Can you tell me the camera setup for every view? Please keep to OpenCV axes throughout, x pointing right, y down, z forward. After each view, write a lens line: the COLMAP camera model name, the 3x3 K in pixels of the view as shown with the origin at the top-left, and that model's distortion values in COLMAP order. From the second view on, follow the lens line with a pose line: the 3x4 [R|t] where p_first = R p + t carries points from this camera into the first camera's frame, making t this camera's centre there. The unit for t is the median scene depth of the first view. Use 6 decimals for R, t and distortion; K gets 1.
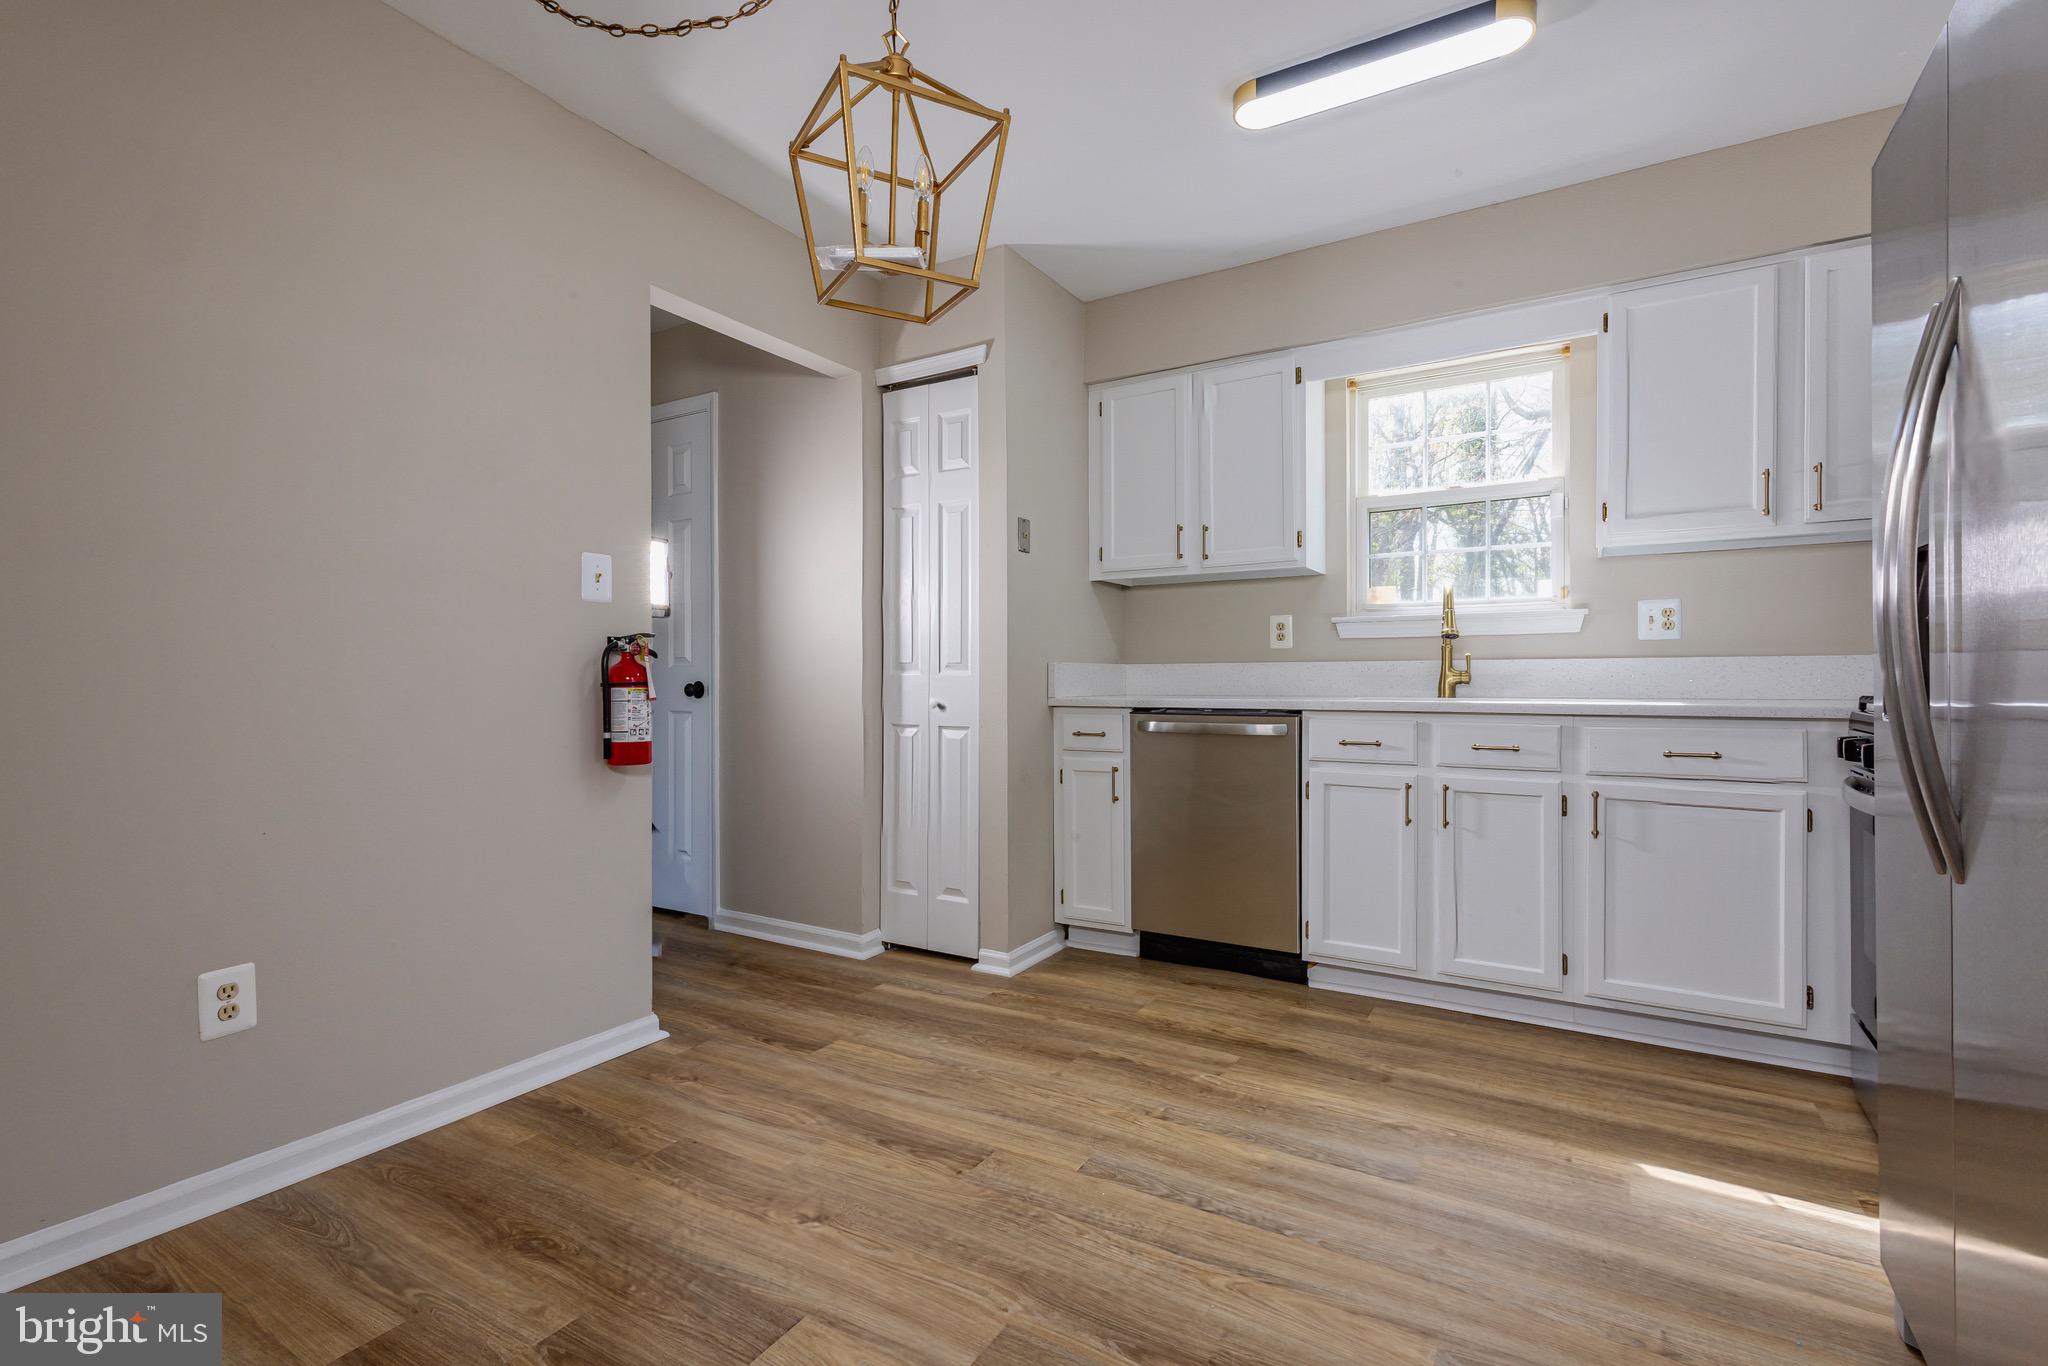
lens RADIAL K [[905.5, 0, 1026.6], [0, 905.5, 682.0], [0, 0, 1]] dist [0.002963, 0.000153]
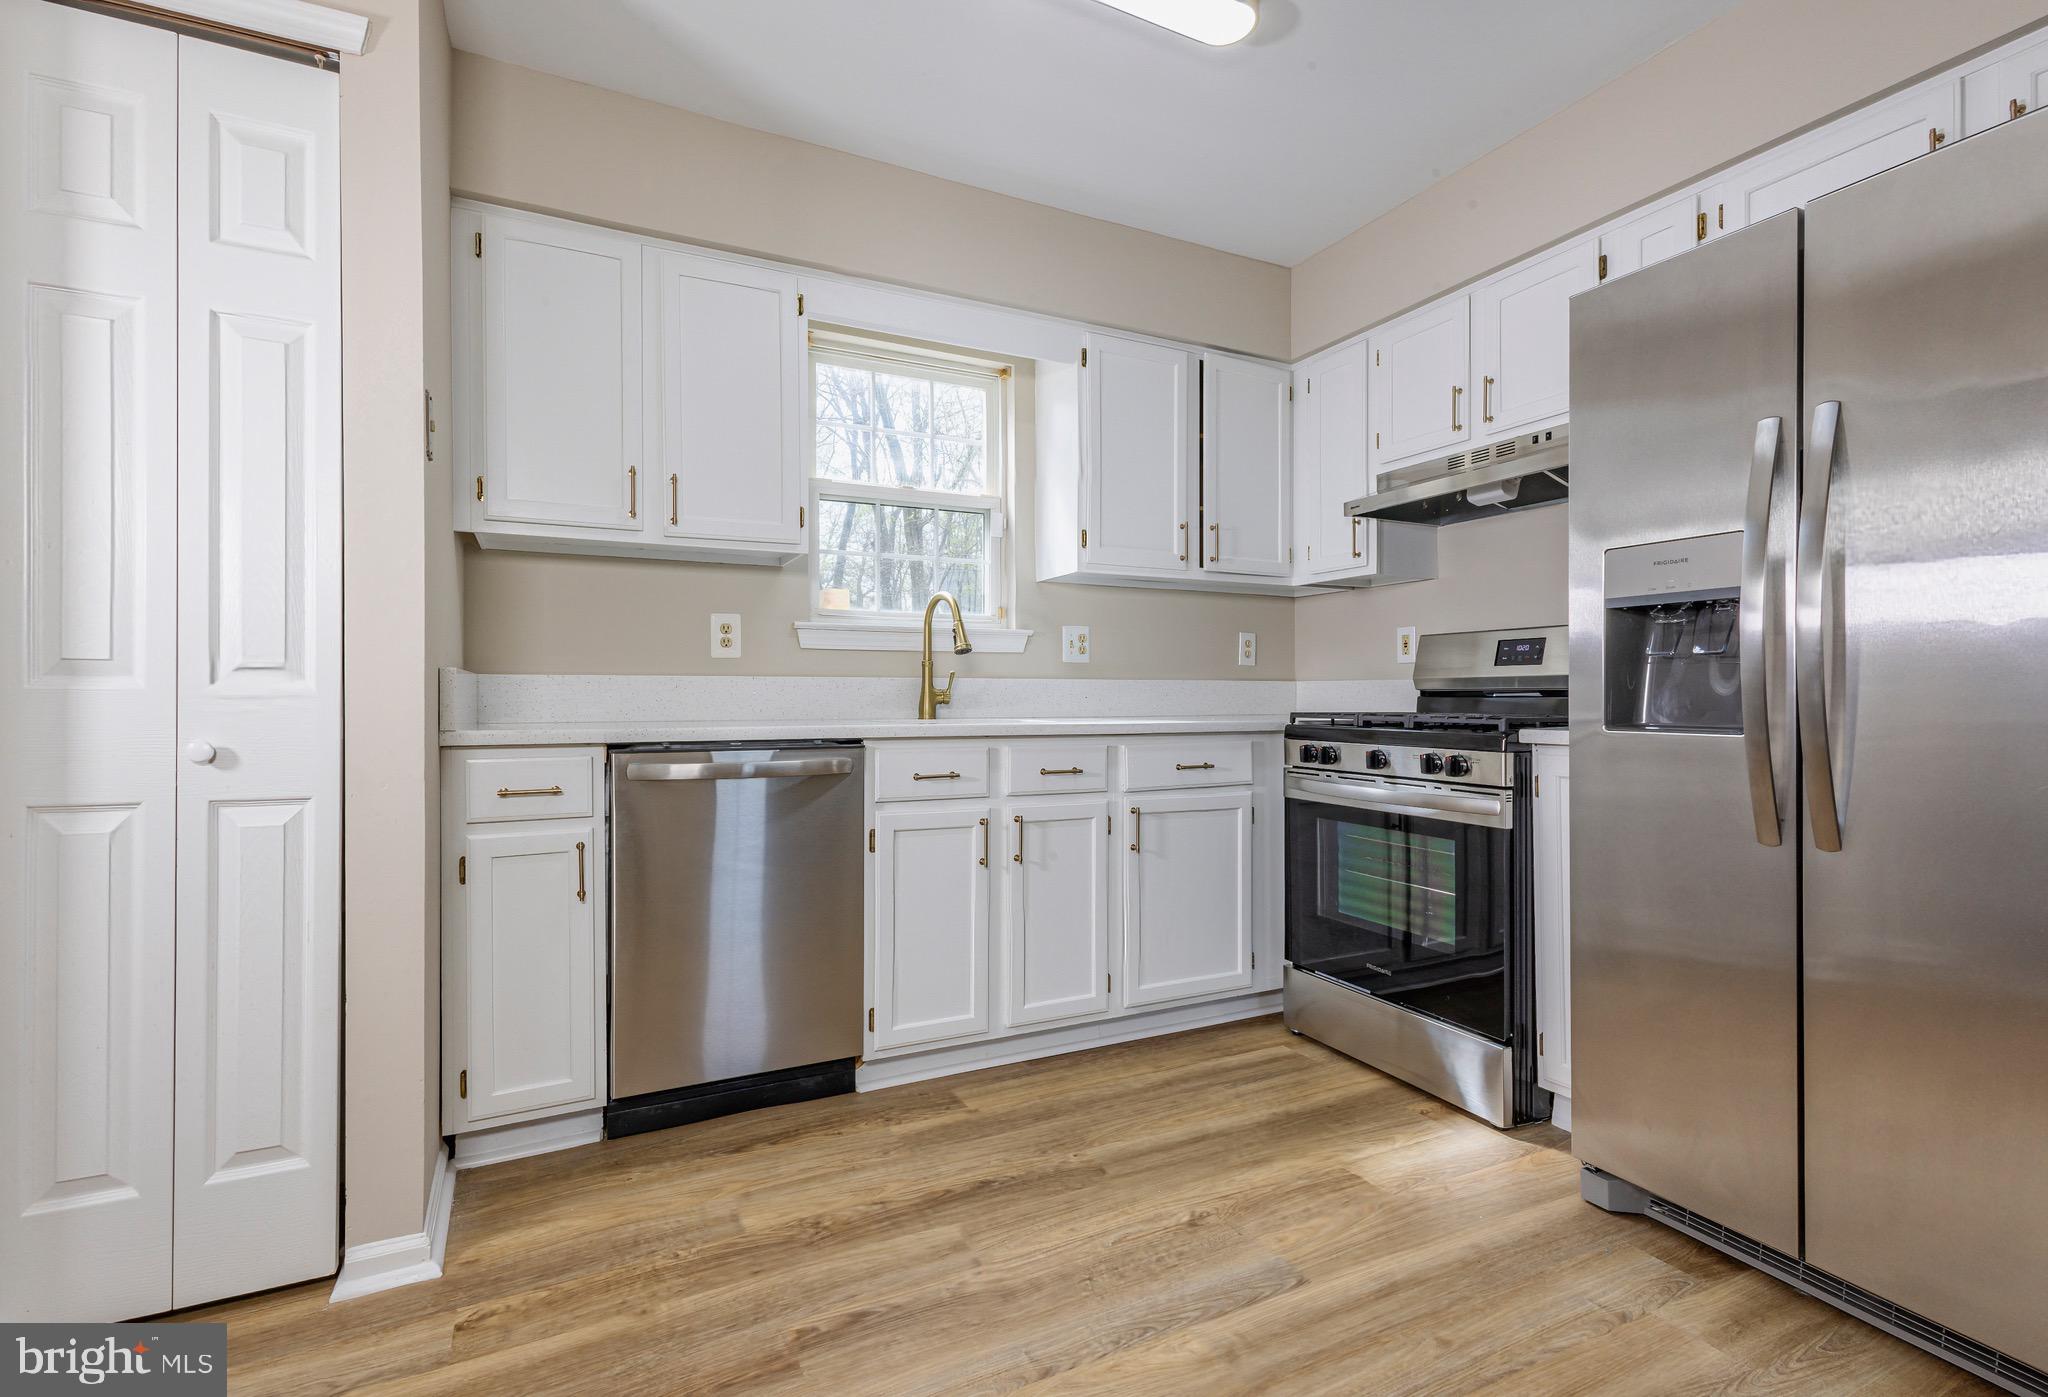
lens RADIAL K [[947.2, 0, 983.1], [0, 947.2, 697.8], [0, 0, 1]] dist [0.012242, -0.001011]
pose [[0.553417, 0.001229, 0.832904, -0.335032], [0.000111, 0.999999, -0.001549, -0.002789], [-0.832904, 0.000949, 0.553416, 0.494345]]
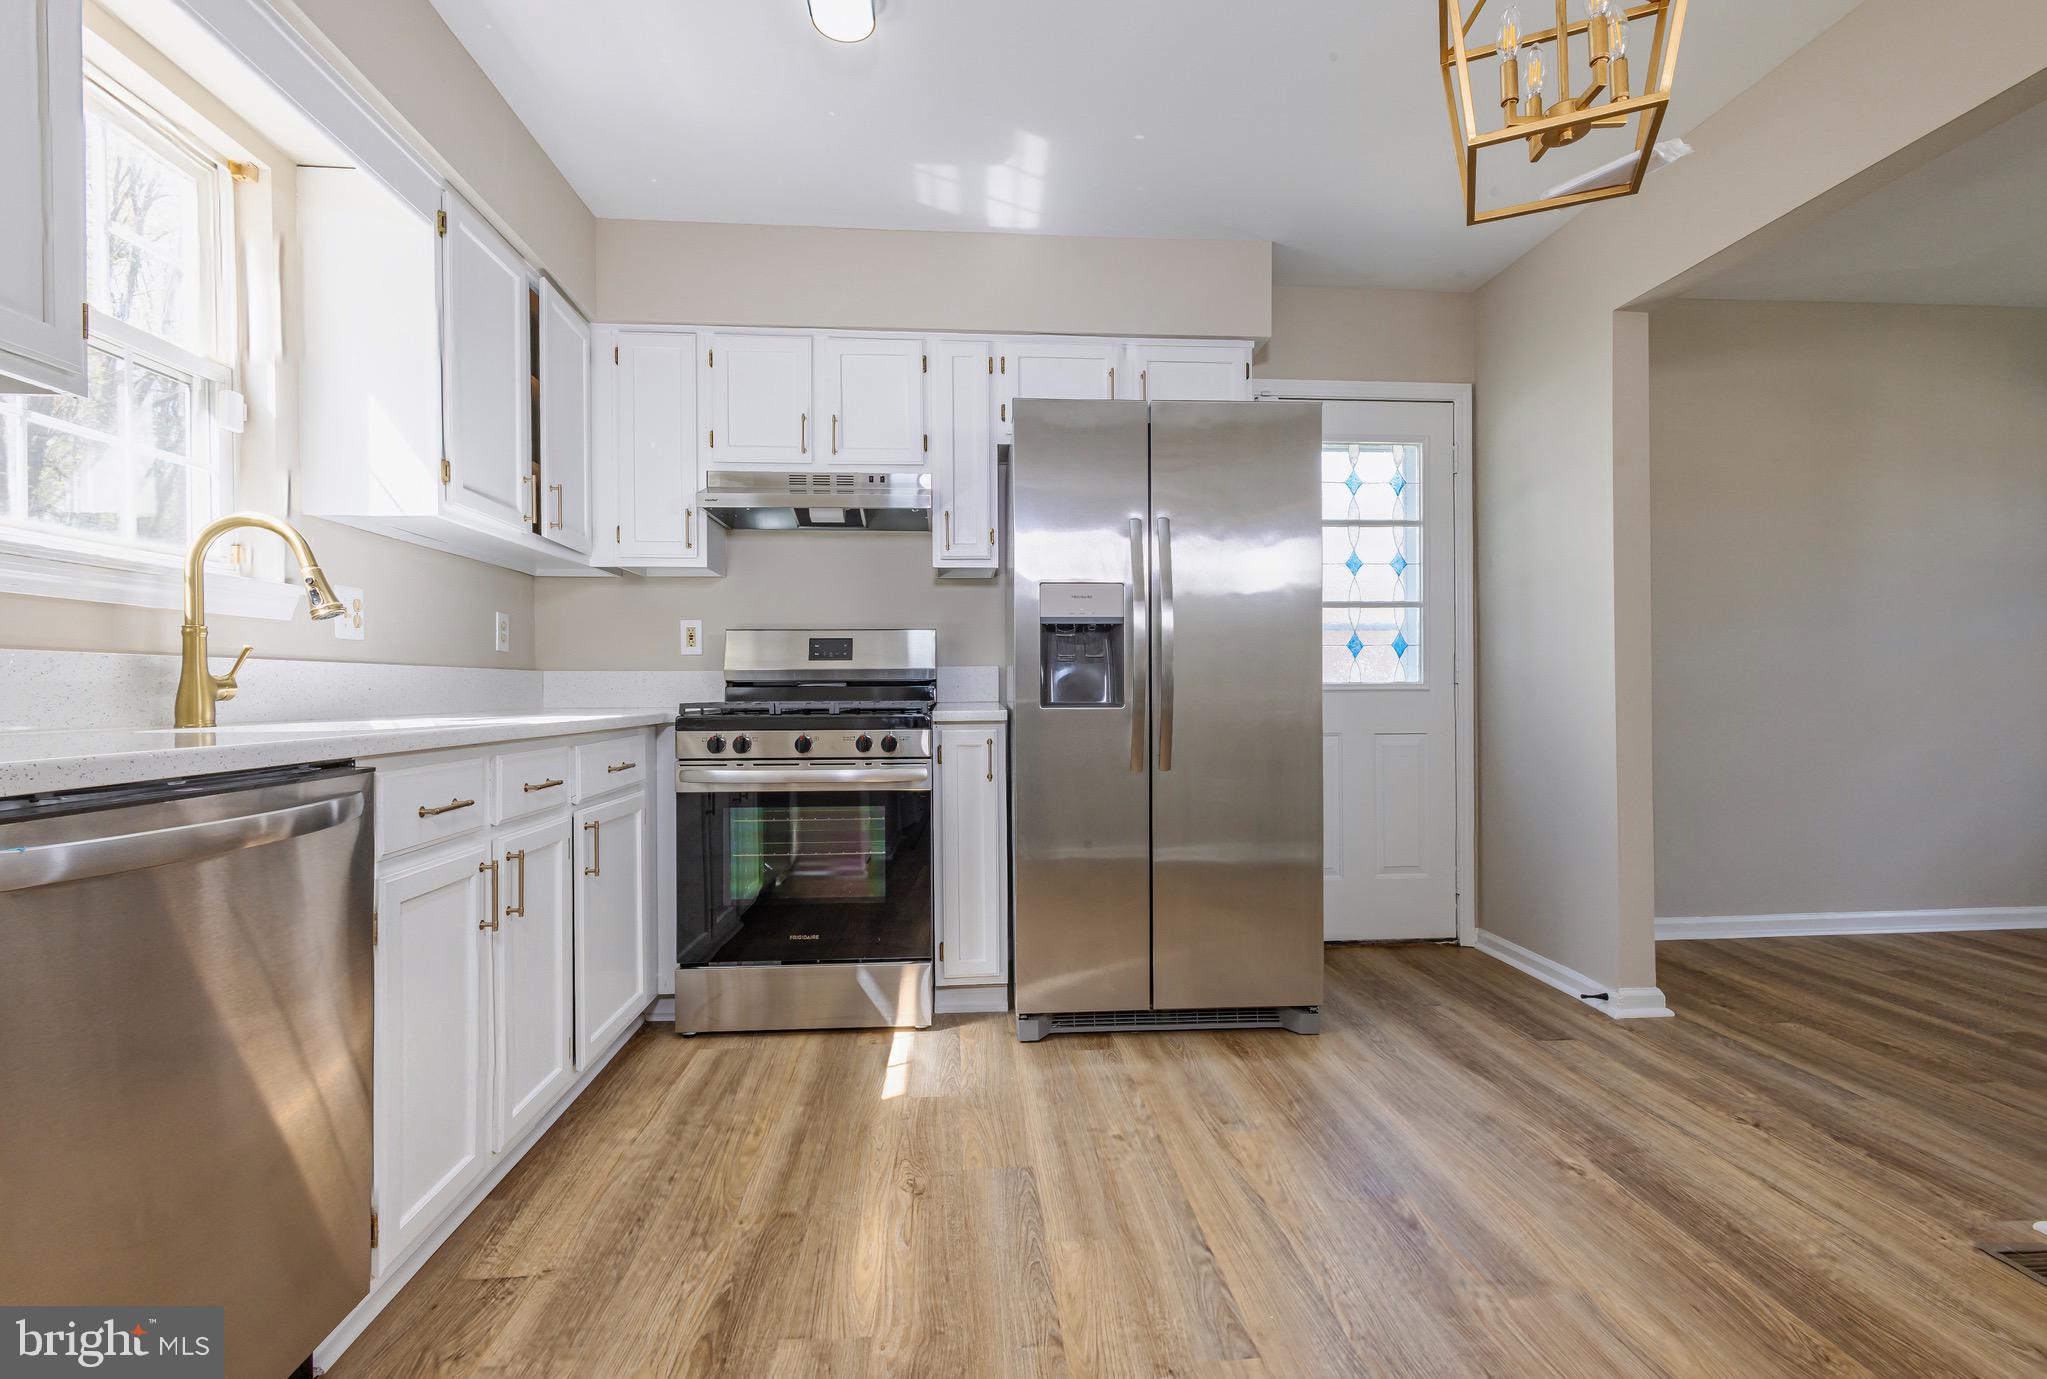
lens RADIAL K [[937.0, 0, 1062.5], [0, 937.0, 688.0], [0, 0, 1]] dist [0.022728, 0.000087]
pose [[-0.599220, 0.004071, 0.800574, -0.312120], [0.008199, 0.999966, 0.001051, -0.002244], [-0.800543, 0.007194, -0.599232, 1.063621]]
